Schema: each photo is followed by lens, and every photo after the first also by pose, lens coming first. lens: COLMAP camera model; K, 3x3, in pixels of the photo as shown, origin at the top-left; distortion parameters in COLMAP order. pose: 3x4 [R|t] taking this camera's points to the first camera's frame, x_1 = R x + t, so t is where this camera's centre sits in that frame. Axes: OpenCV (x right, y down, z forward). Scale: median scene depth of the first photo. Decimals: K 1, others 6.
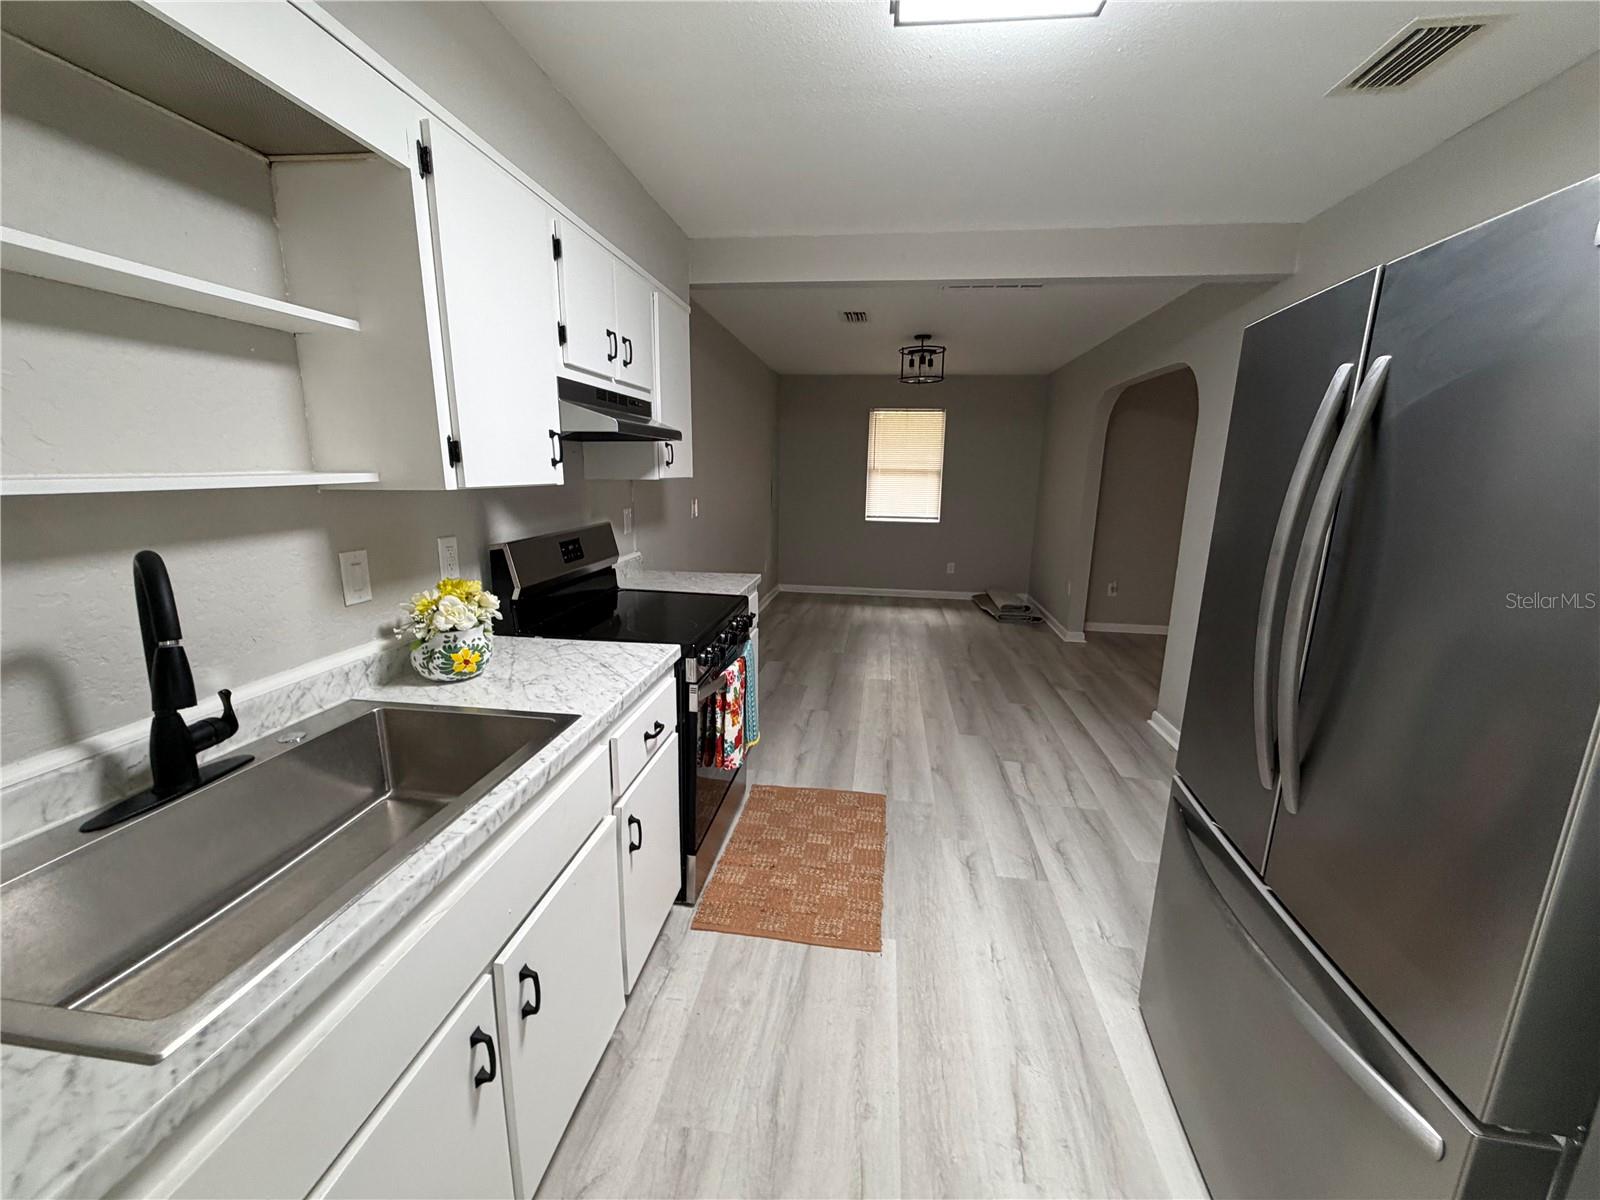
lens RADIAL K [[632.9, 0, 793.4], [0, 632.9, 606.0], [0, 0, 1]] dist [-0.000956, -0.000644]
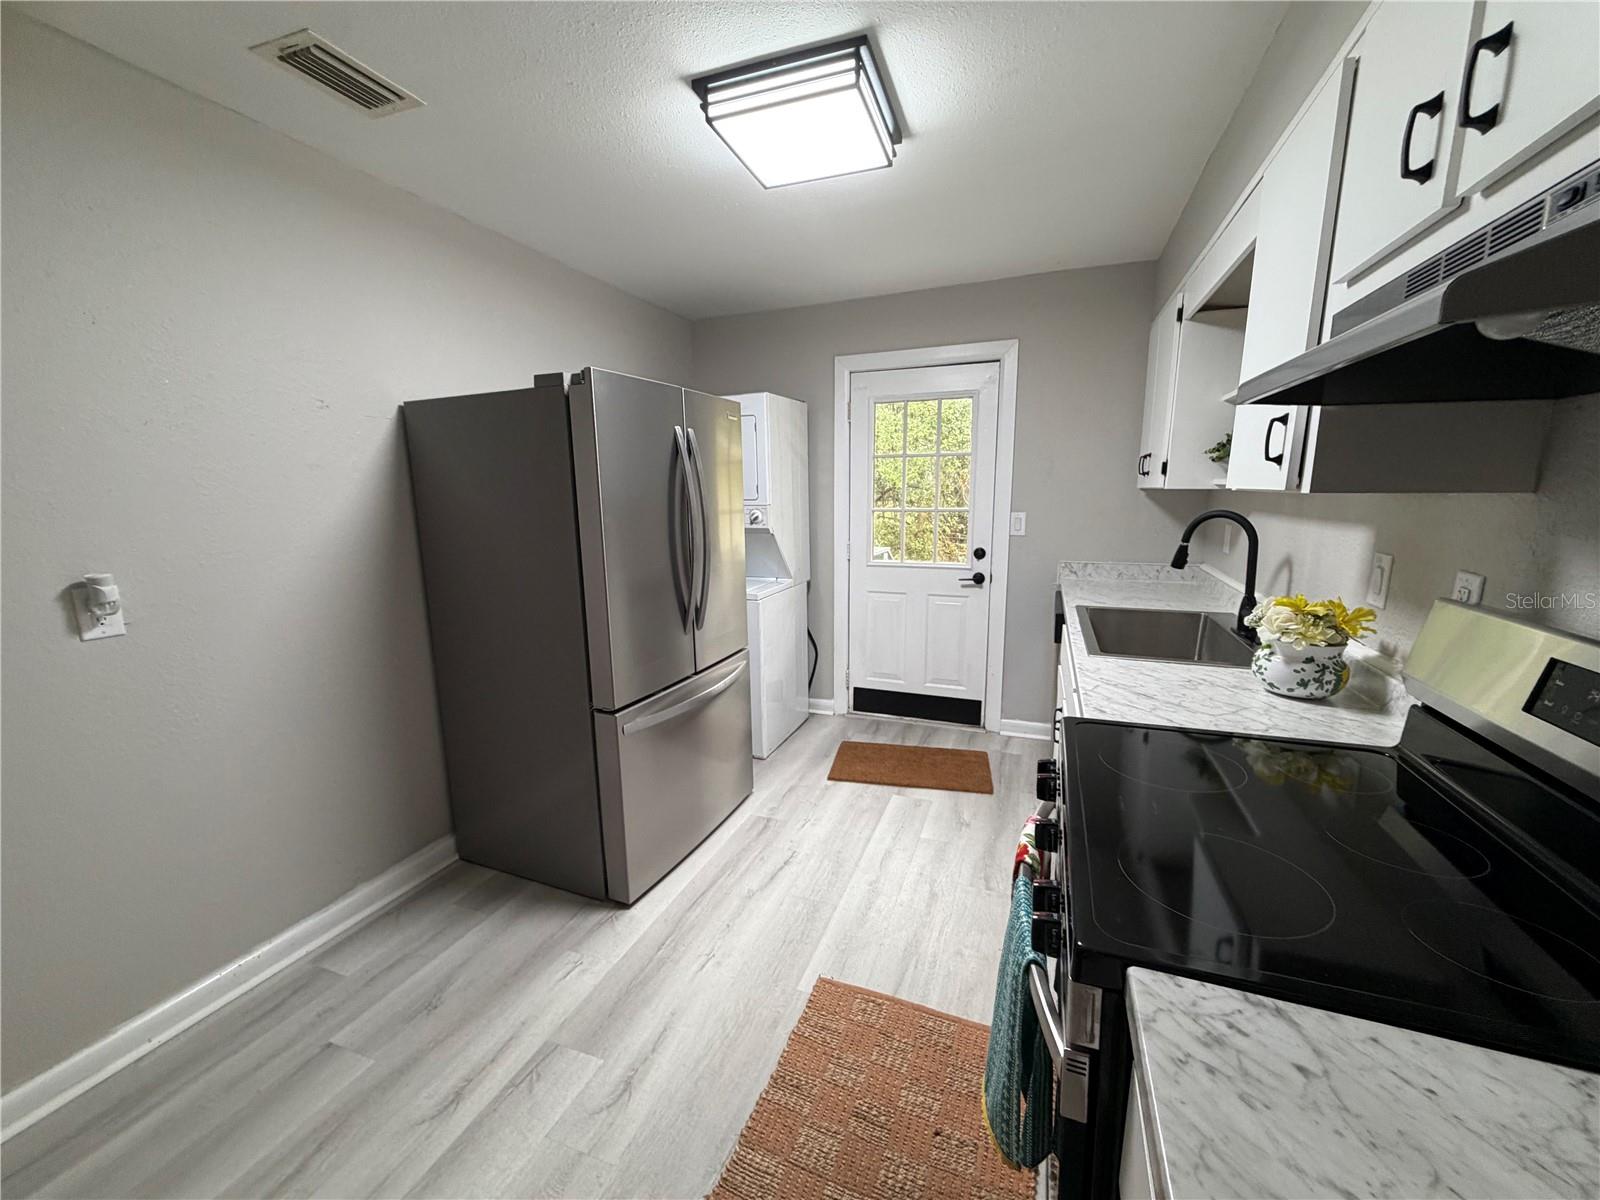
lens RADIAL K [[632.9, 0, 793.4], [0, 632.9, 606.0], [0, 0, 1]] dist [-0.000956, -0.000644]
pose [[-0.973251, -0.044984, 0.225297, -0.014524], [0.047692, 0.919724, 0.389657, -0.363776], [-0.224740, 0.389979, -0.892977, 1.738495]]
